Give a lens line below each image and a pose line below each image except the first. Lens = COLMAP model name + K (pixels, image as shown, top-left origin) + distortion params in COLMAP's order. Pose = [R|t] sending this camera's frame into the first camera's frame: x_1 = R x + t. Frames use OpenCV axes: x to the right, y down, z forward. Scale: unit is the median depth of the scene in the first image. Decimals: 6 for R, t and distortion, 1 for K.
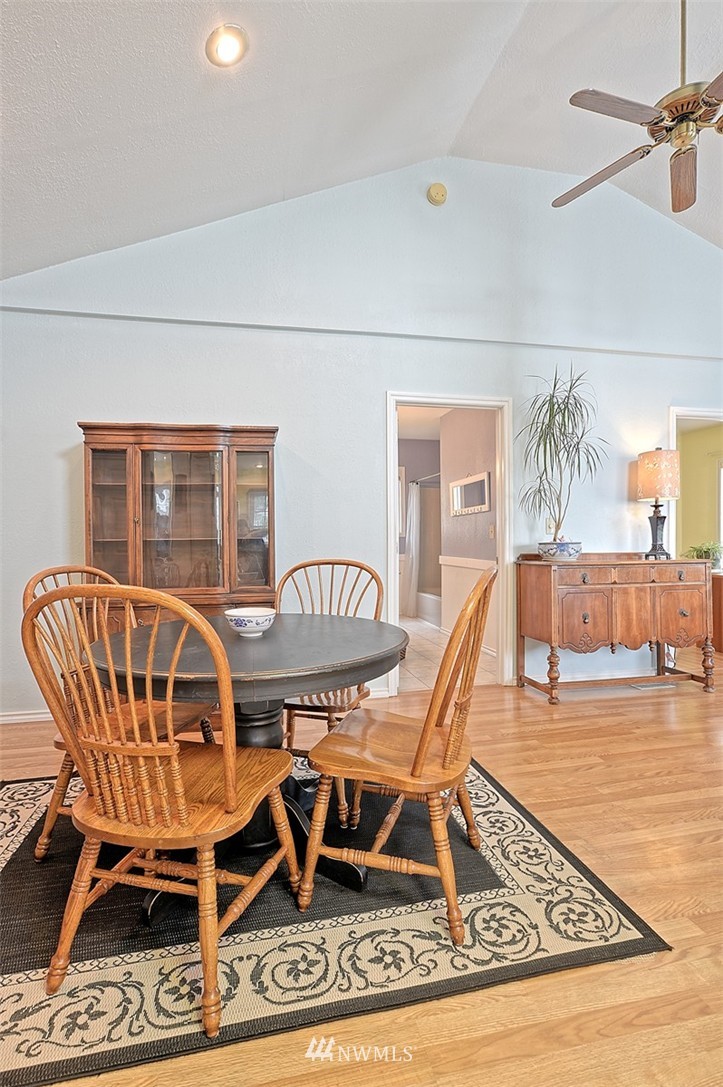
lens RADIAL K [[533.3, 0, 366.0], [0, 533.3, 542.6], [0, 0, 1]] dist [-0.017577, 0.024167]
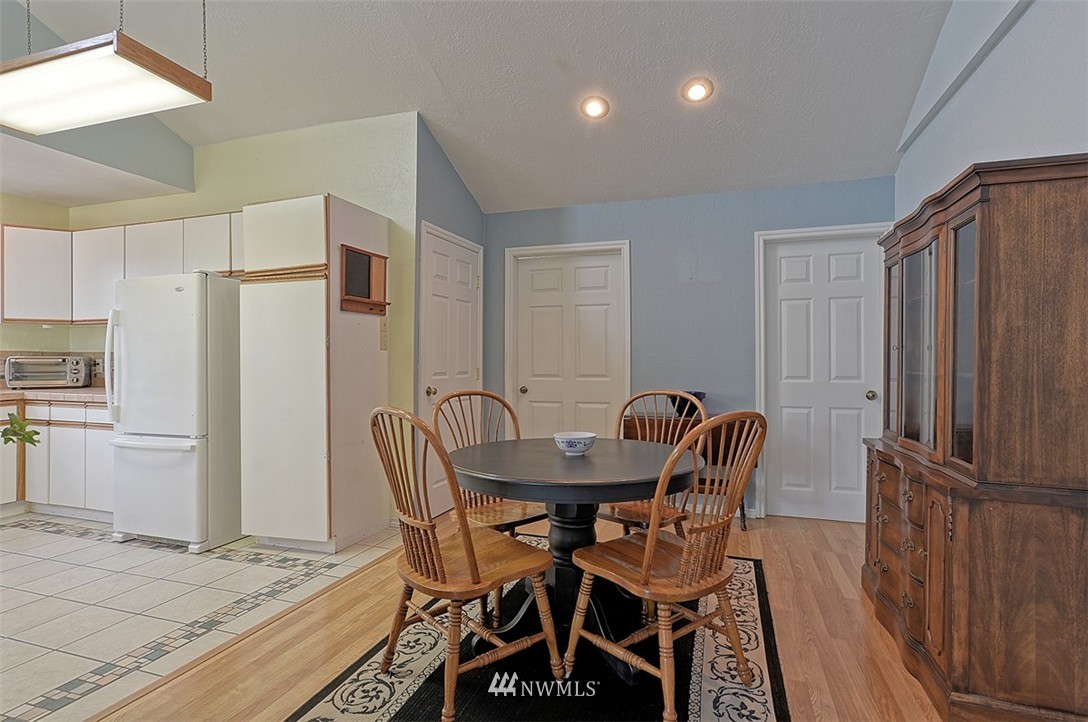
lens RADIAL K [[533.8, 0, 546.9], [0, 533.8, 361.7], [0, 0, 1]] dist [-0.017577, 0.024167]
pose [[-0.524587, 0.012269, -0.851269, 1.082566], [-0.001792, 0.999878, 0.015515, -0.074212], [0.851355, 0.009664, -0.524501, 2.007136]]
